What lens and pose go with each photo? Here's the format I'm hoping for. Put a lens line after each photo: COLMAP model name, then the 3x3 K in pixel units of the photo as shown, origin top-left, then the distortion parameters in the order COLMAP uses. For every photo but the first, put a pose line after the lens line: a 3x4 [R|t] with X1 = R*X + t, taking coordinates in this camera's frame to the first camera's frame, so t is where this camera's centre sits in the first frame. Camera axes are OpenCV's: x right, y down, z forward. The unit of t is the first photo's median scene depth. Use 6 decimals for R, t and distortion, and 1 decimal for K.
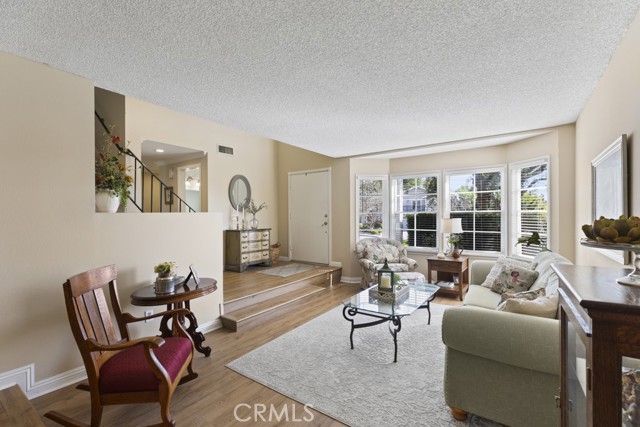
lens RADIAL K [[291.7, 0, 324.0], [0, 291.7, 215.7], [0, 0, 1]] dist [0.019390, 0.000069]
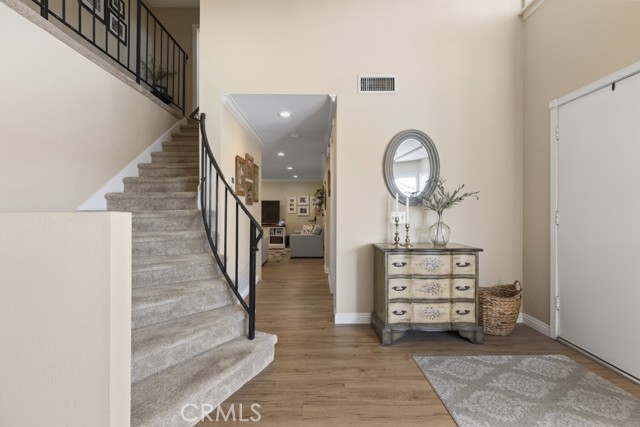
lens RADIAL K [[286.9, 0, 320.9], [0, 286.9, 209.7], [0, 0, 1]] dist [0.004613, 0.000108]
pose [[0.579998, 0.009027, -0.814568, 0.010552], [-0.007387, 0.999956, 0.005822, -0.010635], [0.814584, 0.002640, 0.580039, 0.612558]]
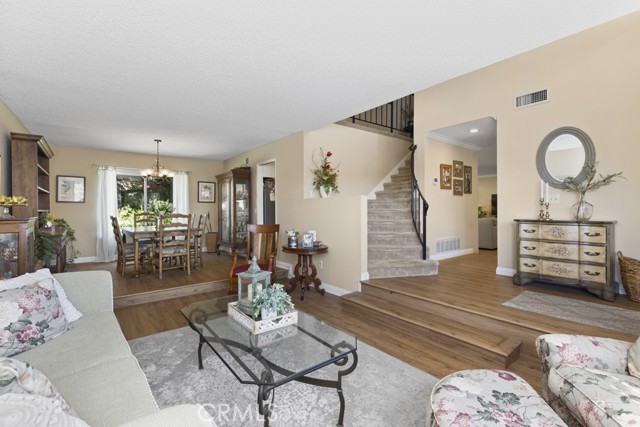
lens RADIAL K [[286.9, 0, 320.9], [0, 286.9, 209.7], [0, 0, 1]] dist [0.004613, 0.000108]
pose [[-0.299961, 0.011534, -0.953882, 0.415171], [0.004006, 0.999933, 0.010831, 0.018021], [0.953943, -0.000572, -0.299987, 0.714078]]
